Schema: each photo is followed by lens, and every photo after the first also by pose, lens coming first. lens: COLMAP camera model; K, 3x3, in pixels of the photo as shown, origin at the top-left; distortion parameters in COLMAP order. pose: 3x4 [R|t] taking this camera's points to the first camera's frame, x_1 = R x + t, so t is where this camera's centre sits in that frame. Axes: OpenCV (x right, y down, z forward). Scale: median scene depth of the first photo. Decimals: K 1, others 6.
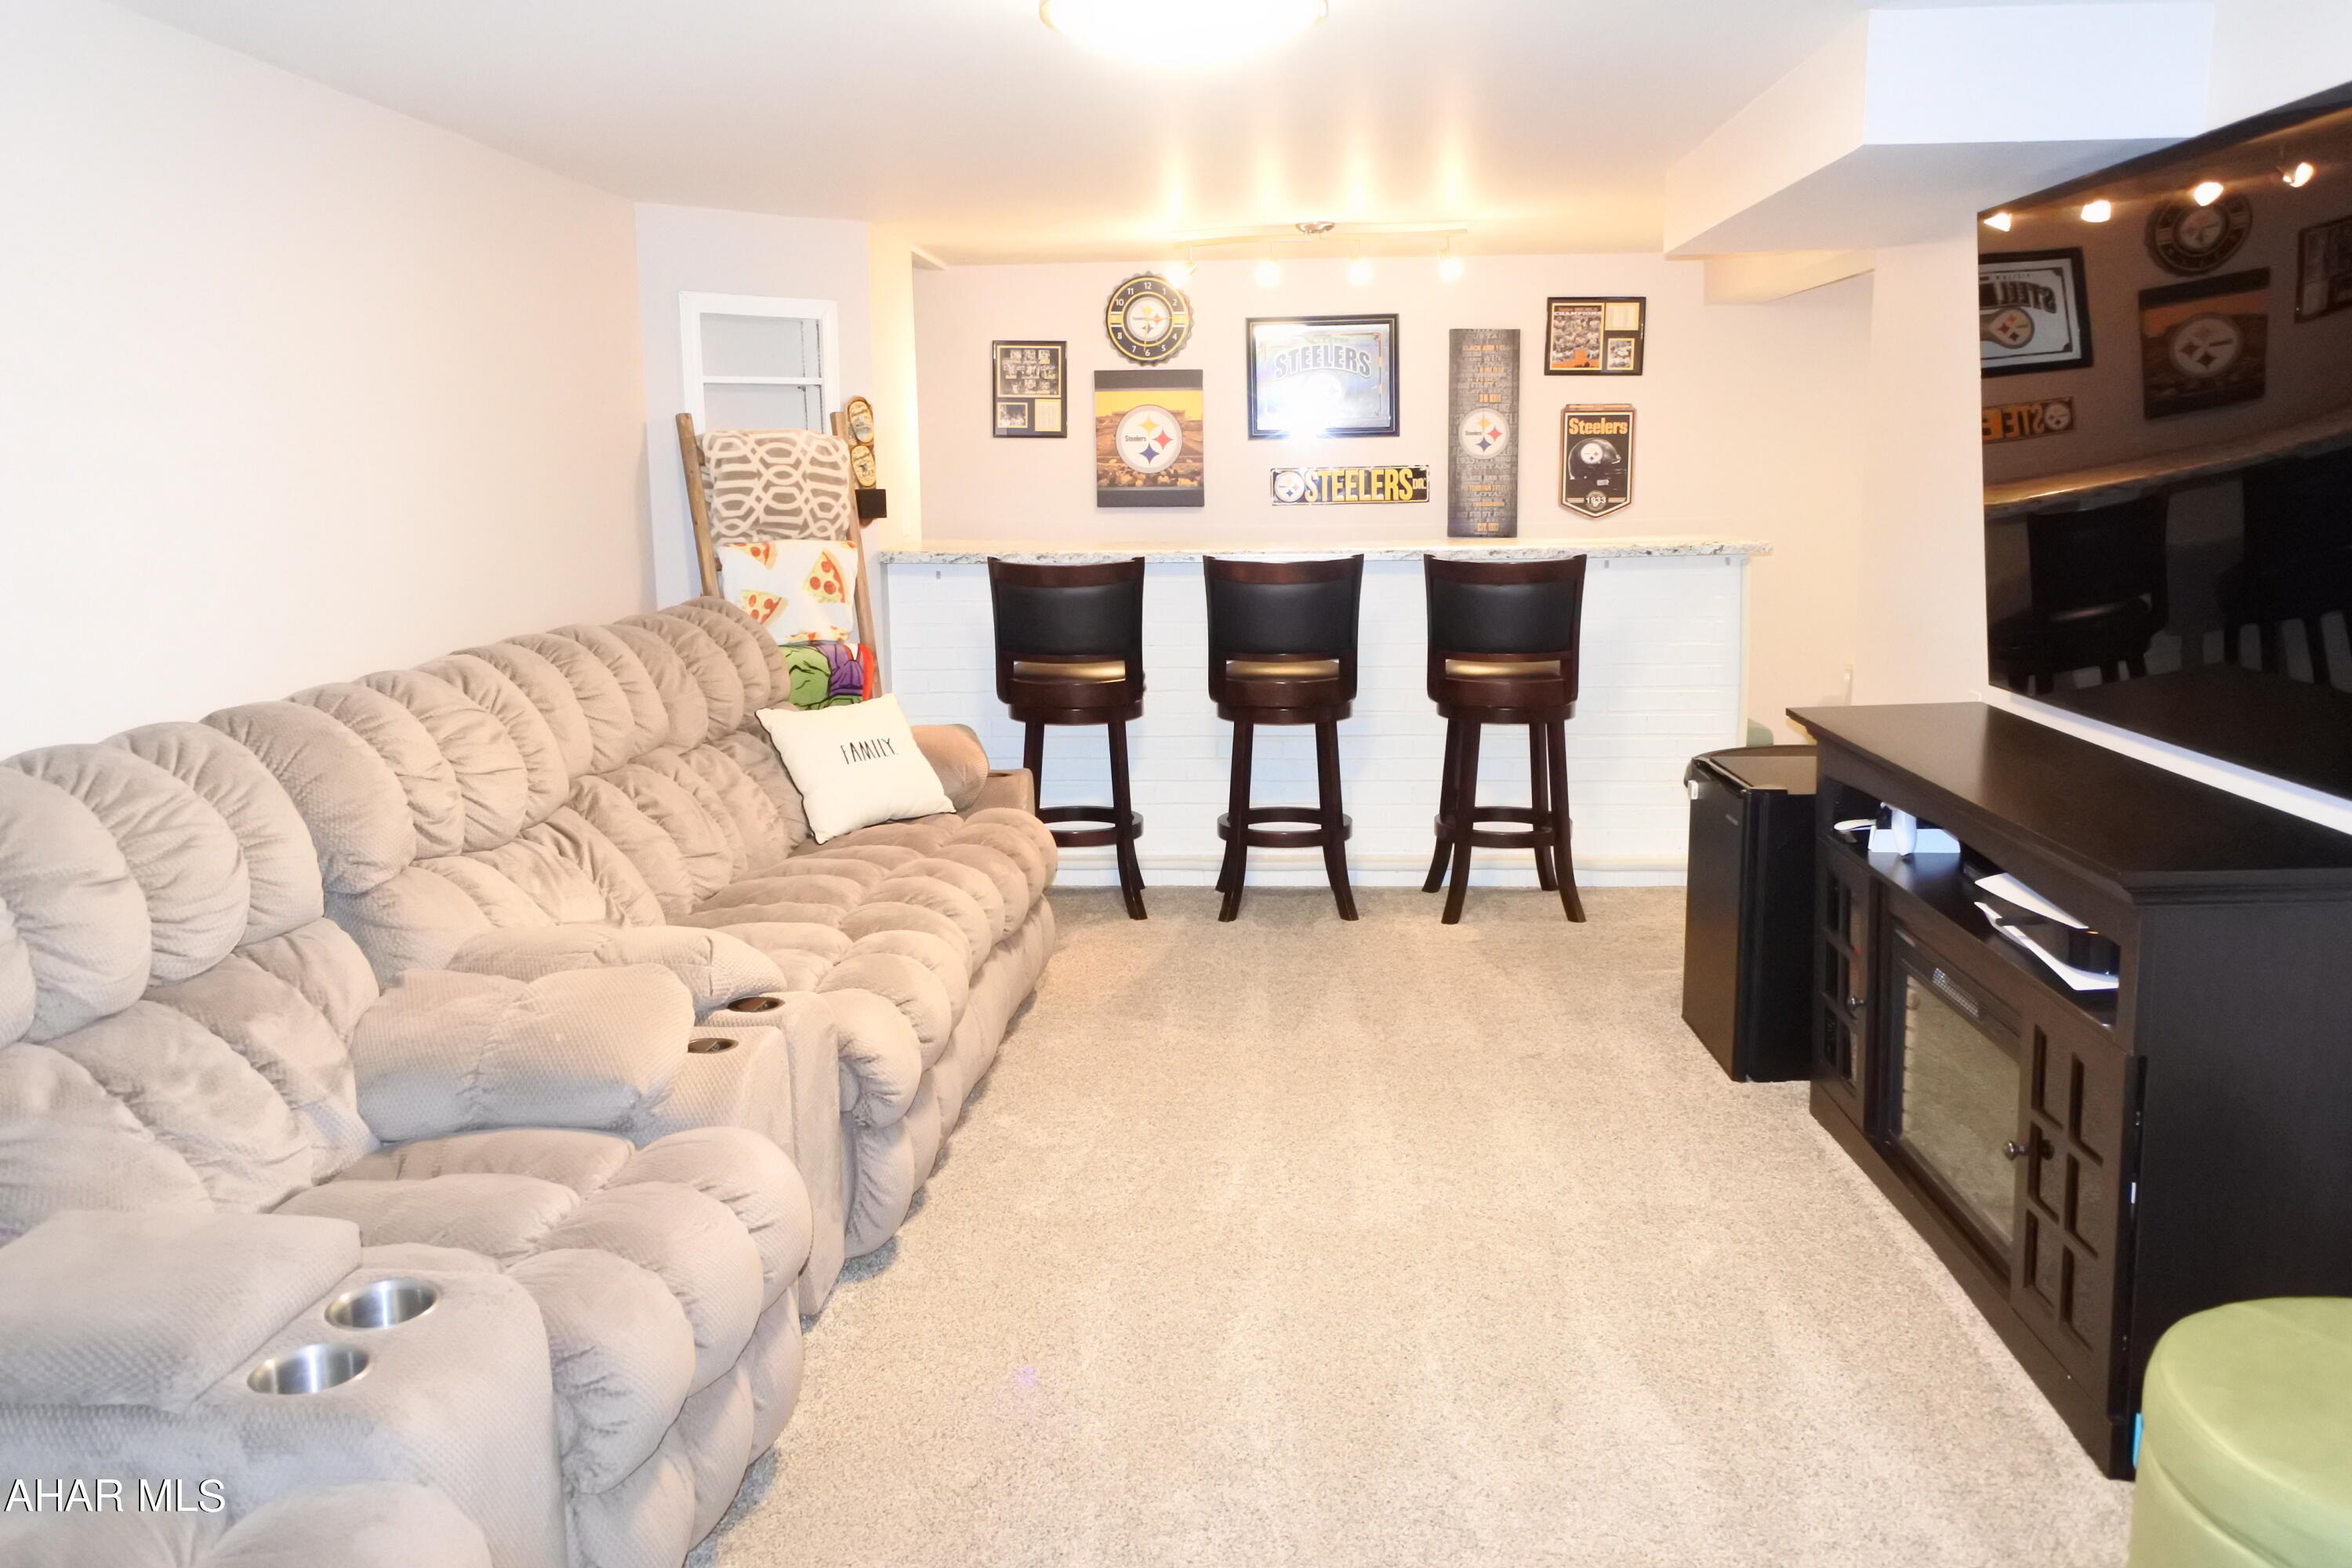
lens RADIAL K [[1832.1, 0, 1188.2], [0, 1832.1, 757.3], [0, 0, 1]] dist [0.004771, -0.007303]
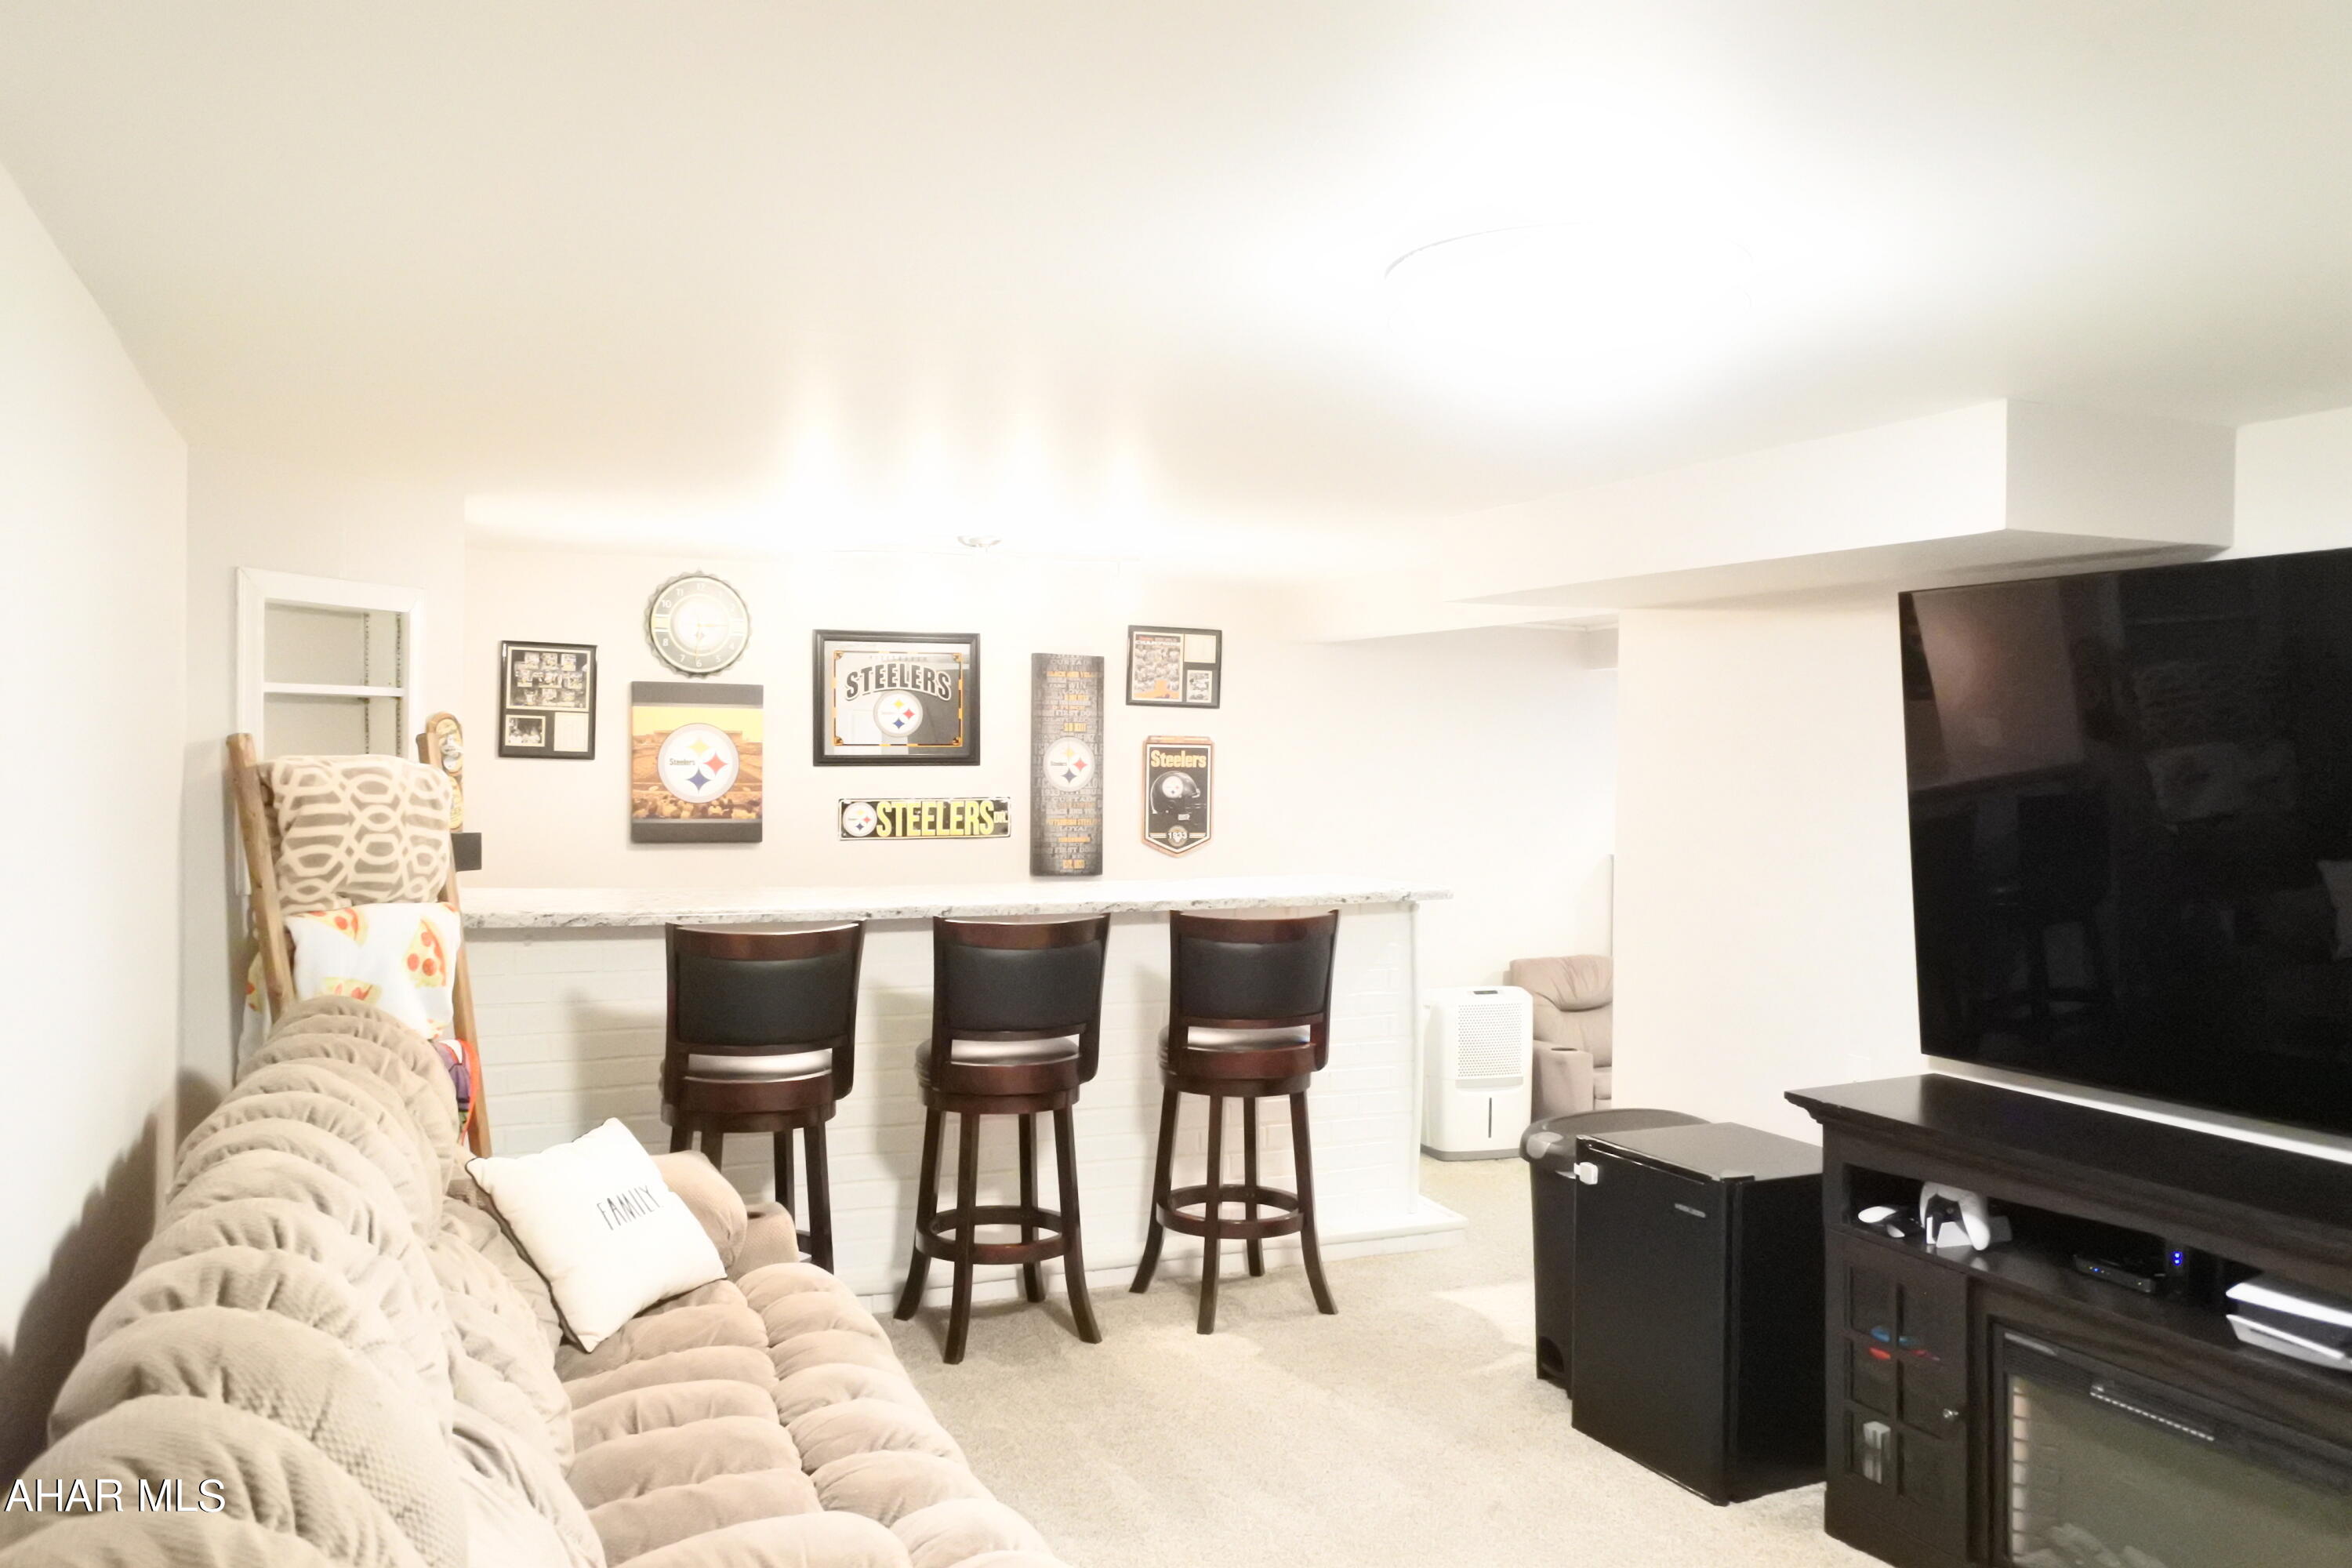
lens RADIAL K [[1832.1, 0, 1188.2], [0, 1832.1, 757.3], [0, 0, 1]] dist [0.004771, -0.007303]
pose [[0.889336, 0.019677, 0.456830, -0.209959], [0.052939, 0.987924, -0.145612, -0.041677], [-0.454179, 0.153682, 0.877555, 0.156065]]
